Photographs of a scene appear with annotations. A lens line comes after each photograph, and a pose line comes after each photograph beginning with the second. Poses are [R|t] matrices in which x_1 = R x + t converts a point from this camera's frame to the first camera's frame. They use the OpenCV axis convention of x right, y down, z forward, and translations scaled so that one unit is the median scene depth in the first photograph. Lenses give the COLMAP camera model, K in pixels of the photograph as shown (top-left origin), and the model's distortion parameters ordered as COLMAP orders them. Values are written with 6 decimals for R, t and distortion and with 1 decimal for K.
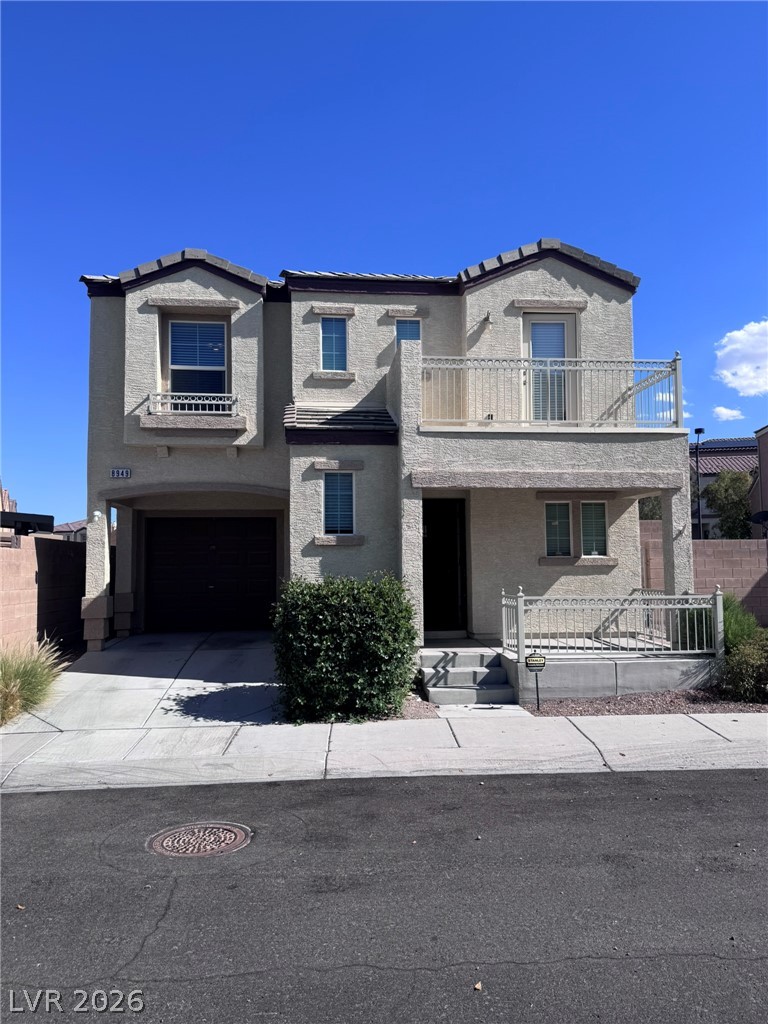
lens RADIAL K [[716.4, 0, 384.5], [0, 716.4, 531.1], [0, 0, 1]] dist [0.172123, -0.362250]
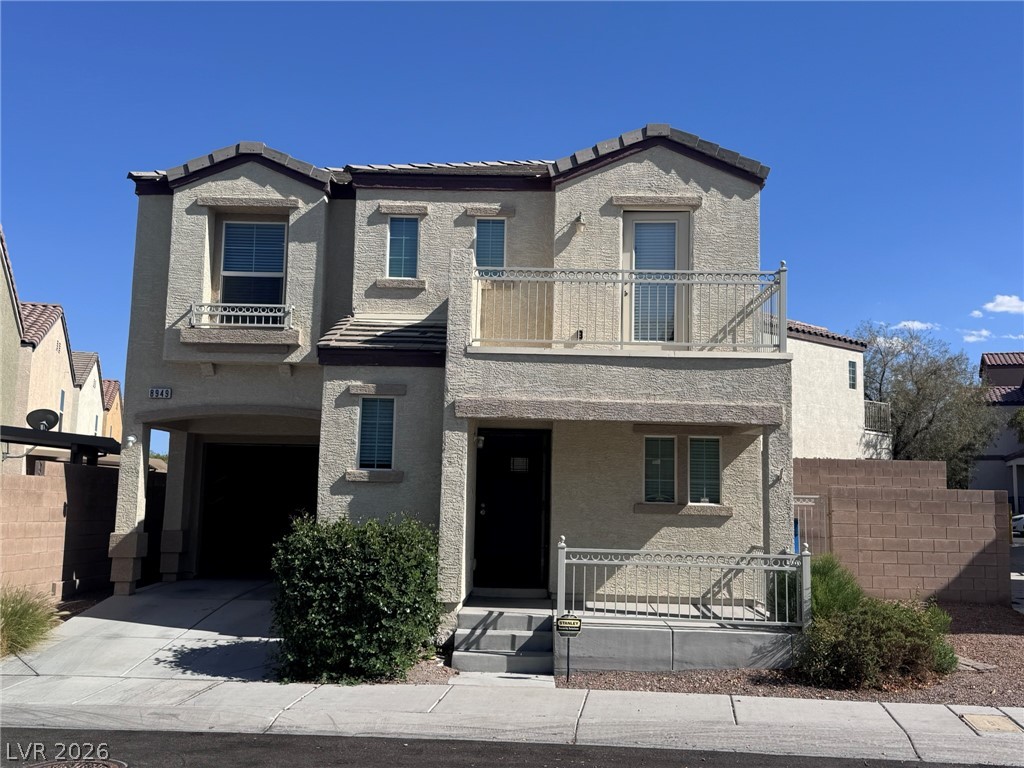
lens RADIAL K [[969.6, 0, 514.3], [0, 969.6, 410.7], [0, 0, 1]] dist [0.177194, -0.379727]
pose [[0.991666, 0.019729, -0.127314, 0.218048], [-0.026252, 0.998416, -0.049758, -0.010165], [0.126131, 0.052686, 0.990614, -0.128241]]
